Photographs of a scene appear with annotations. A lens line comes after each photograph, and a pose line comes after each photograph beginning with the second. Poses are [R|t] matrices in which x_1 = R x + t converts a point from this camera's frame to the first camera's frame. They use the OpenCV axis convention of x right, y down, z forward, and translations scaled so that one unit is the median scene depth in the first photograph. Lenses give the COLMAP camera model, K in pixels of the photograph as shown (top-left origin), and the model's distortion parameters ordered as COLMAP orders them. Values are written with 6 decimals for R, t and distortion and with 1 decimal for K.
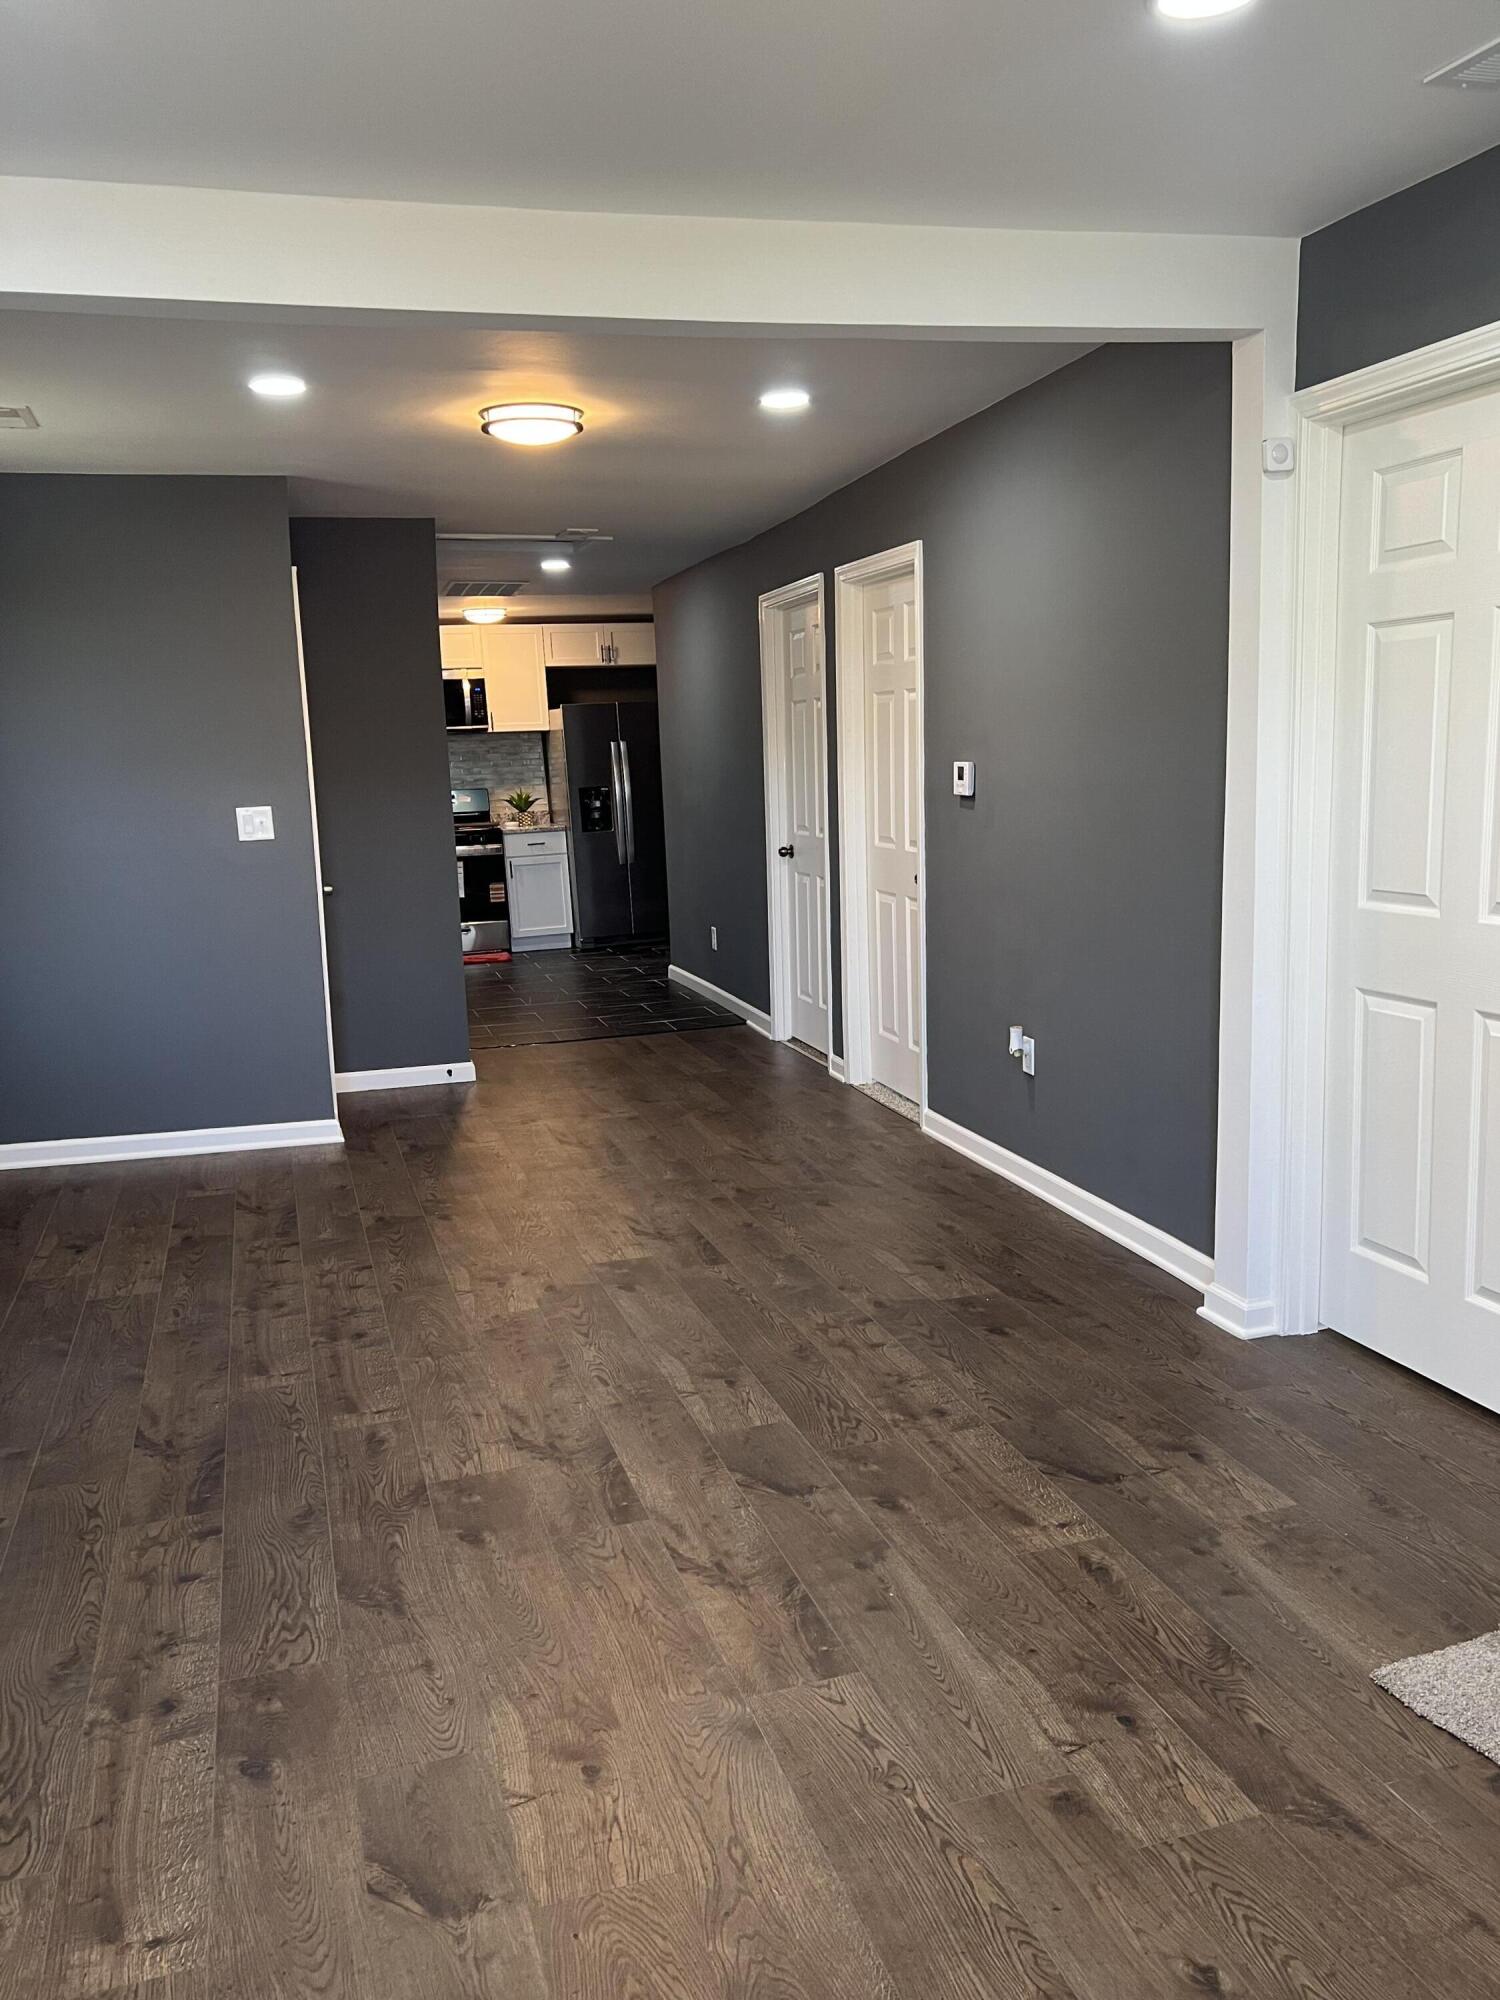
lens RADIAL K [[1550.6, 0, 770.3], [0, 1550.6, 1023.8], [0, 0, 1]] dist [0.076081, -0.079963]
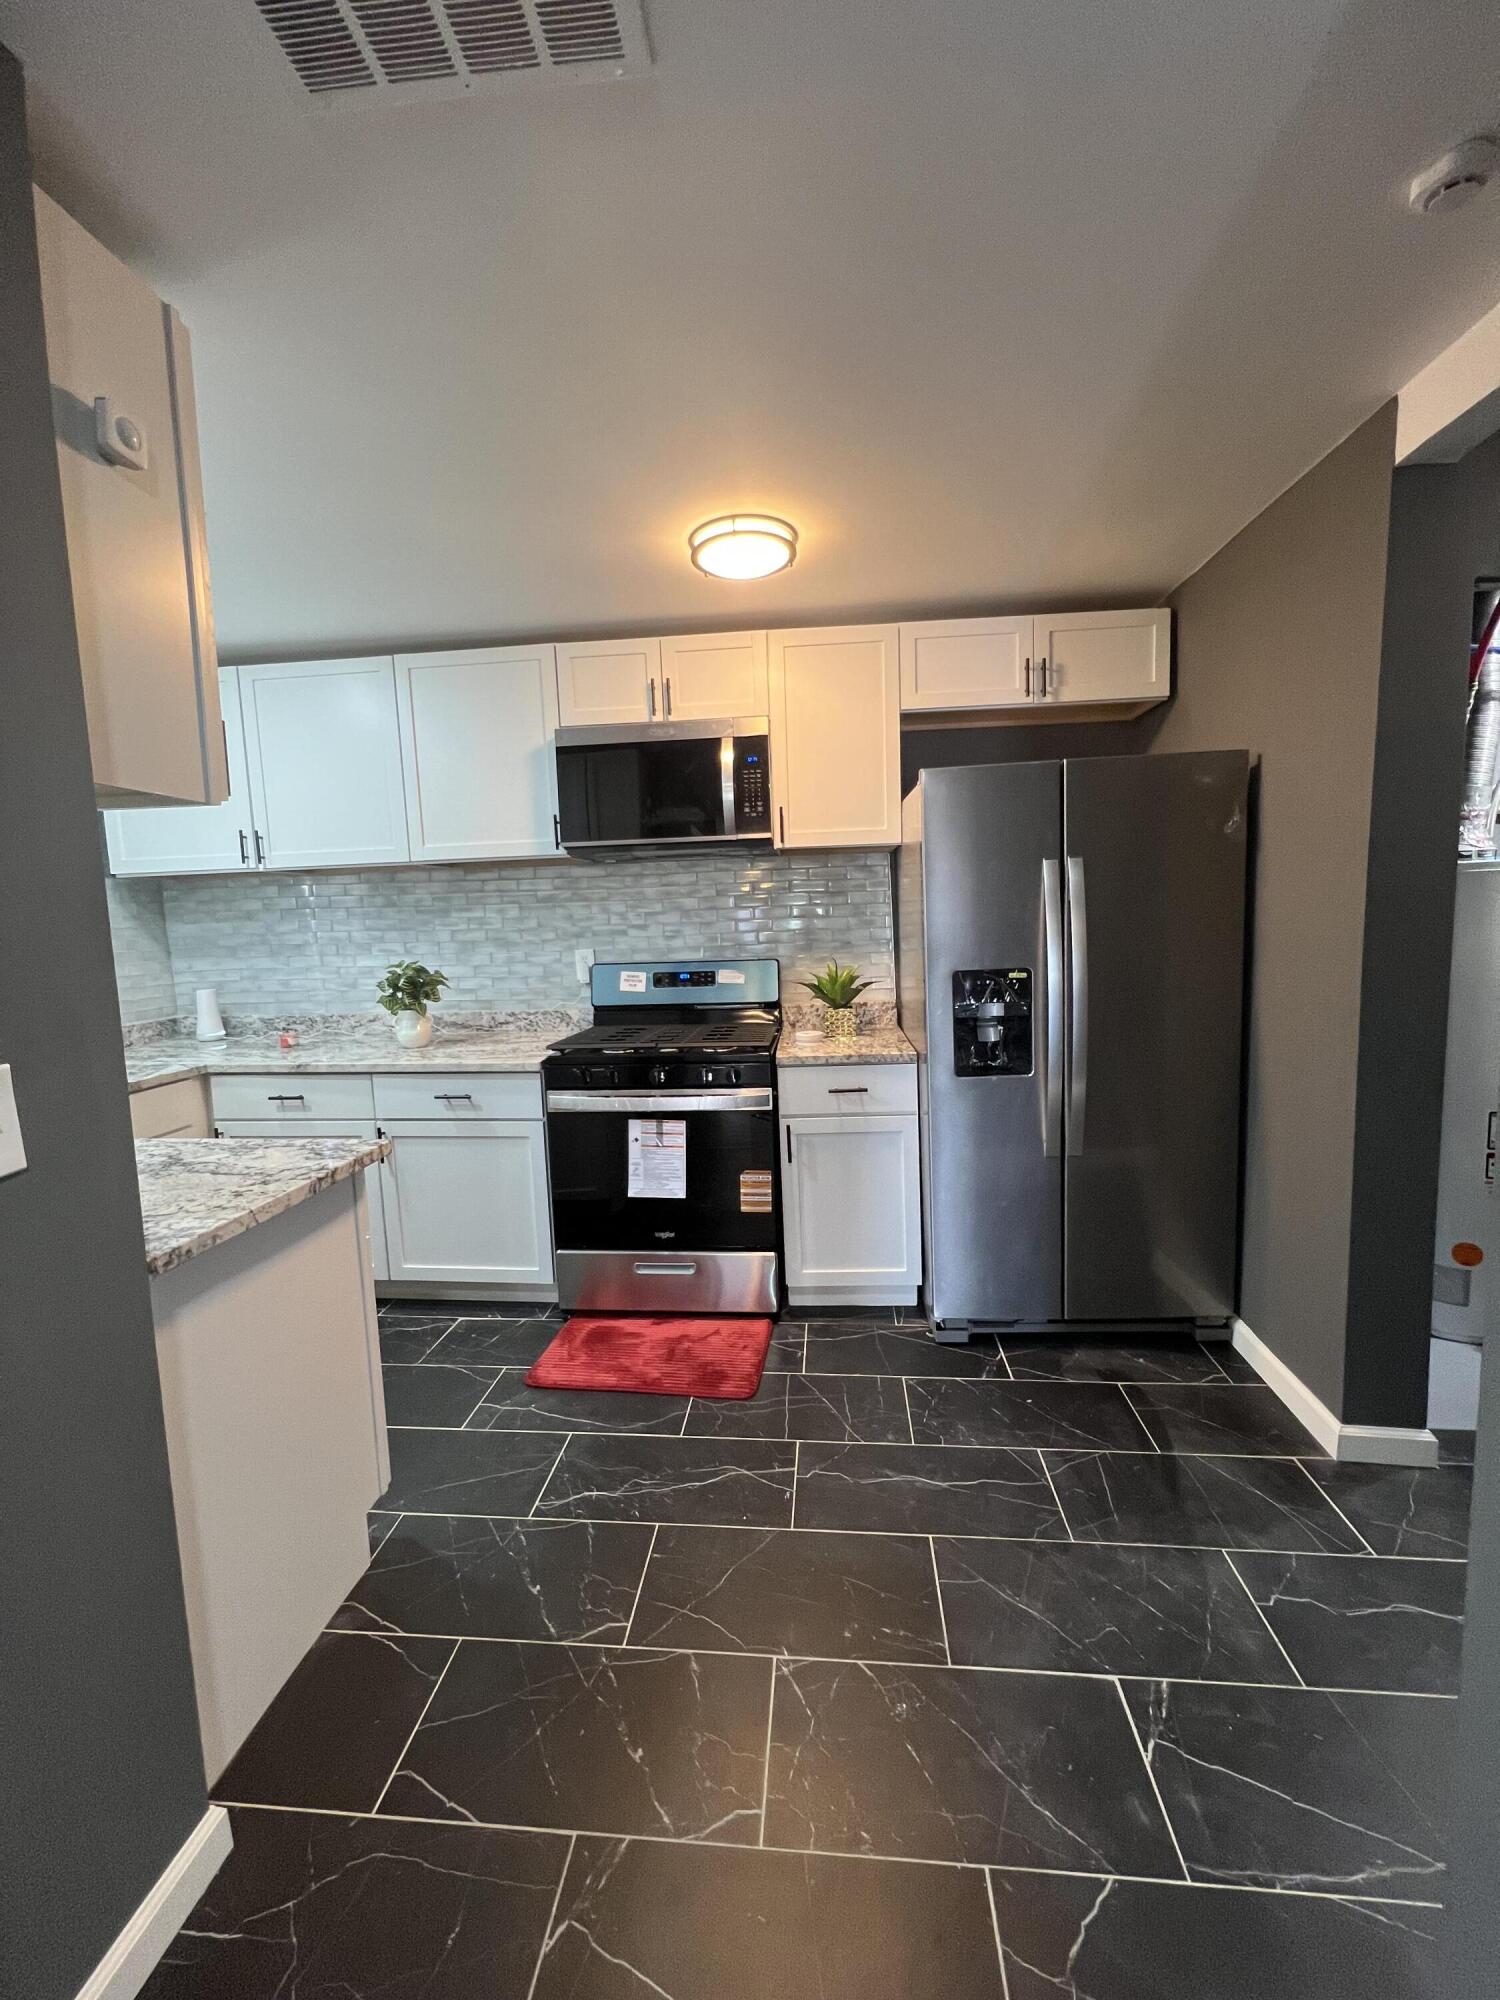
lens RADIAL K [[793.4, 0, 757.8], [0, 793.4, 997.0], [0, 0, 1]] dist [-0.001398, -0.000266]
pose [[0.928243, 0.051600, -0.368377, -0.166207], [-0.072965, 0.996350, -0.044297, -0.234324], [0.364747, 0.067997, 0.928621, 1.397498]]
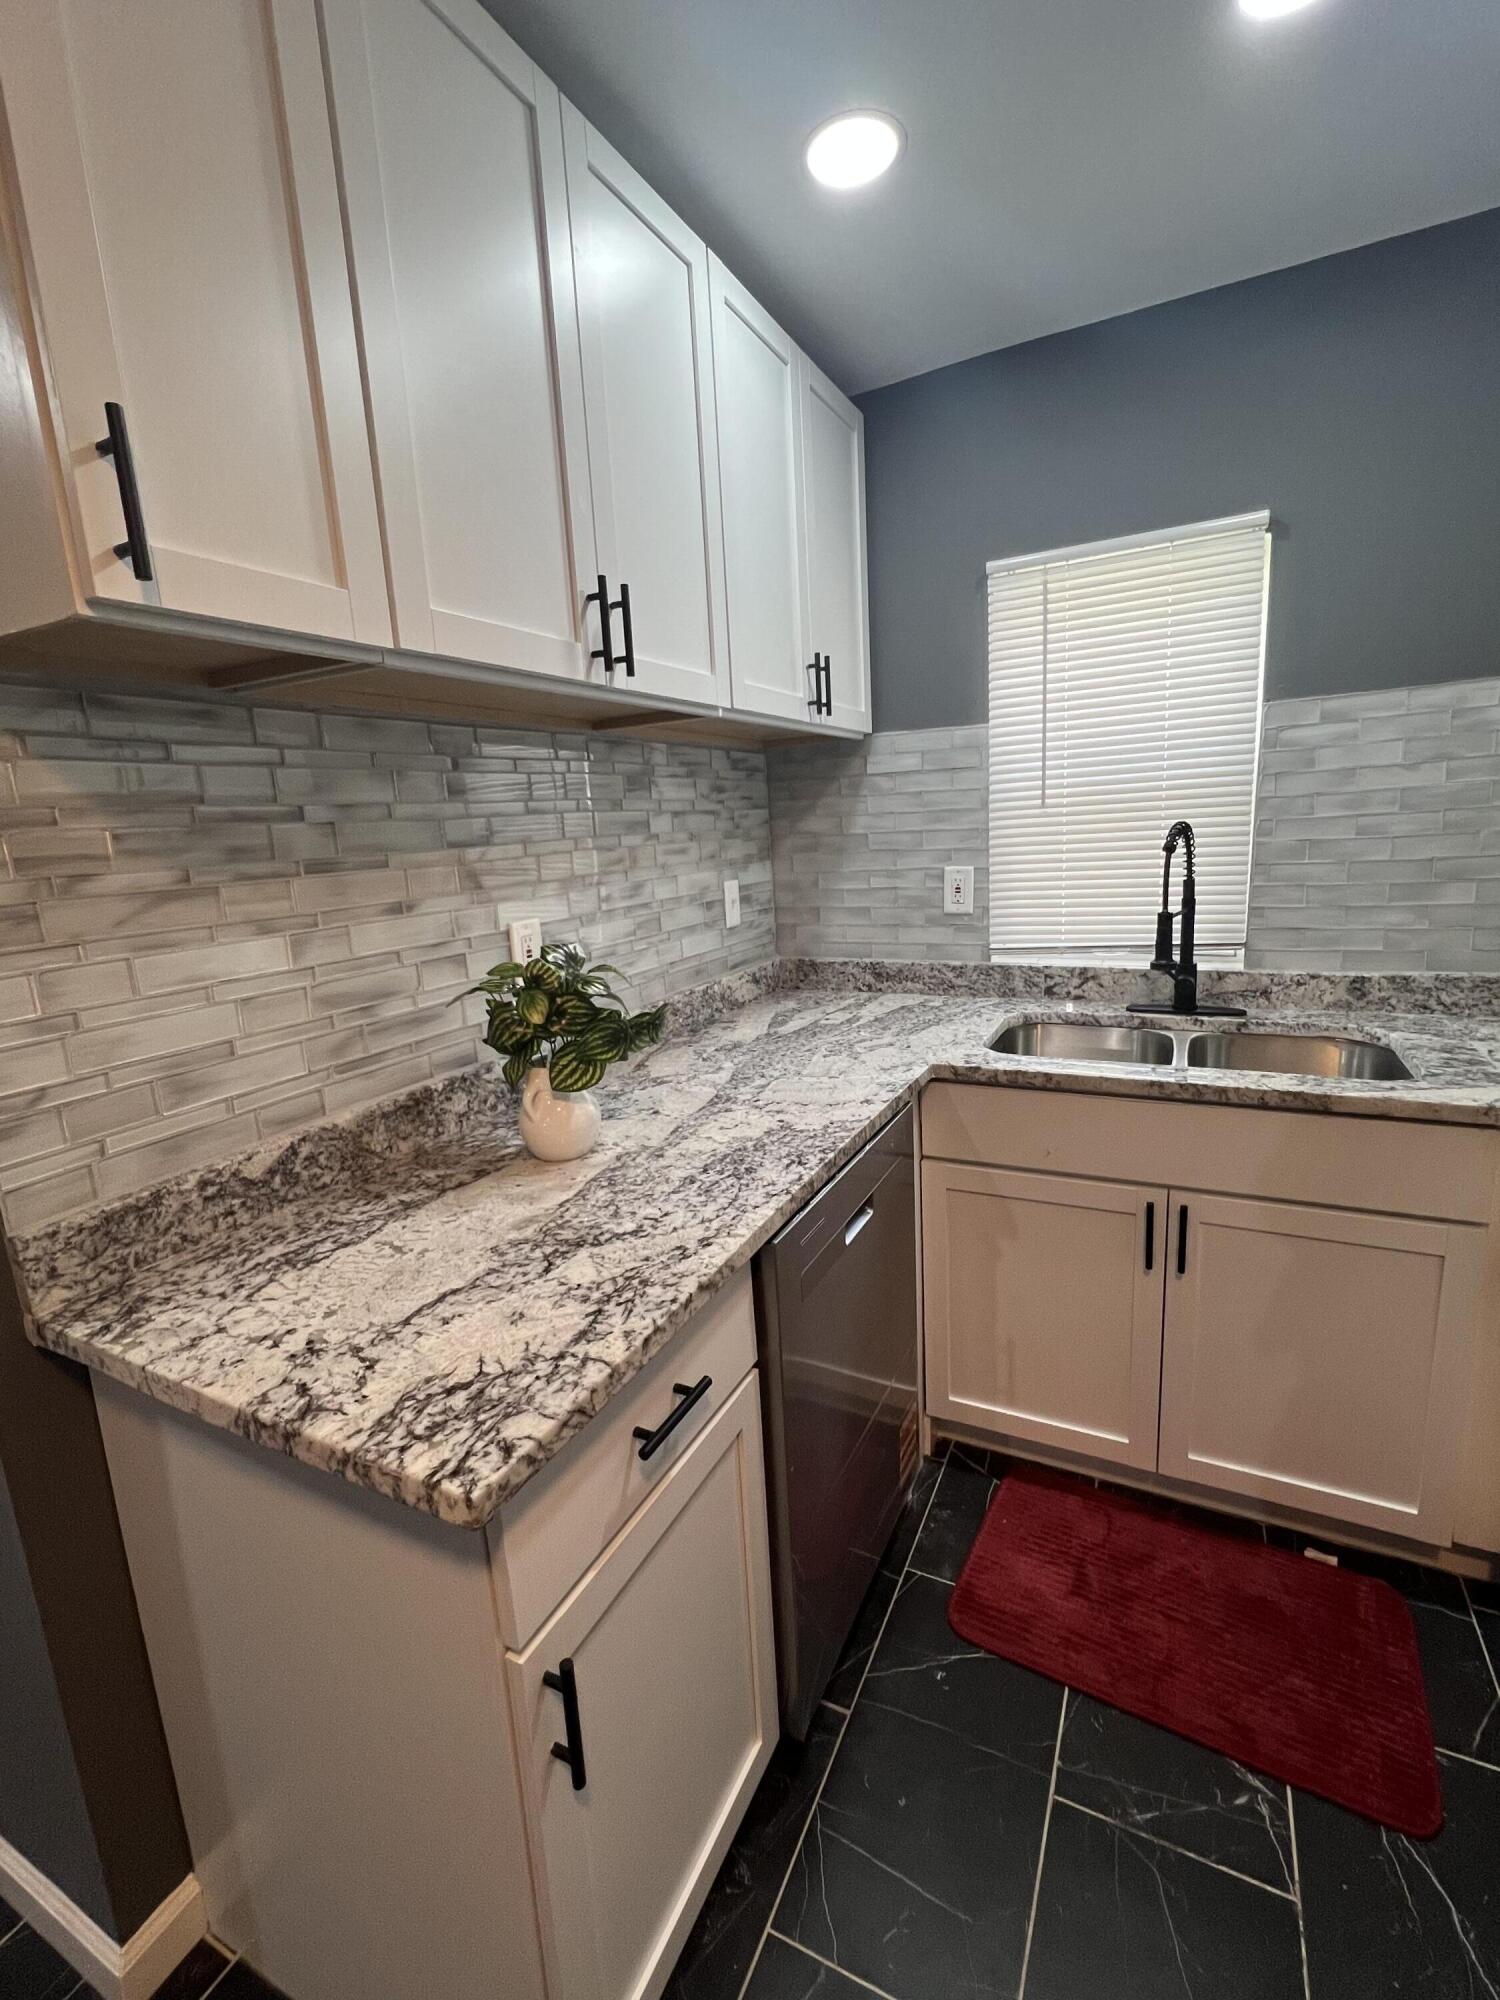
lens RADIAL K [[876.9, 0, 742.7], [0, 876.9, 995.4], [0, 0, 1]] dist [0.000390, -0.000790]
pose [[-0.681090, 0.213620, -0.700345, -0.345978], [-0.046536, 0.941931, 0.332566, -0.279024], [0.730719, 0.259098, -0.631599, 1.682900]]
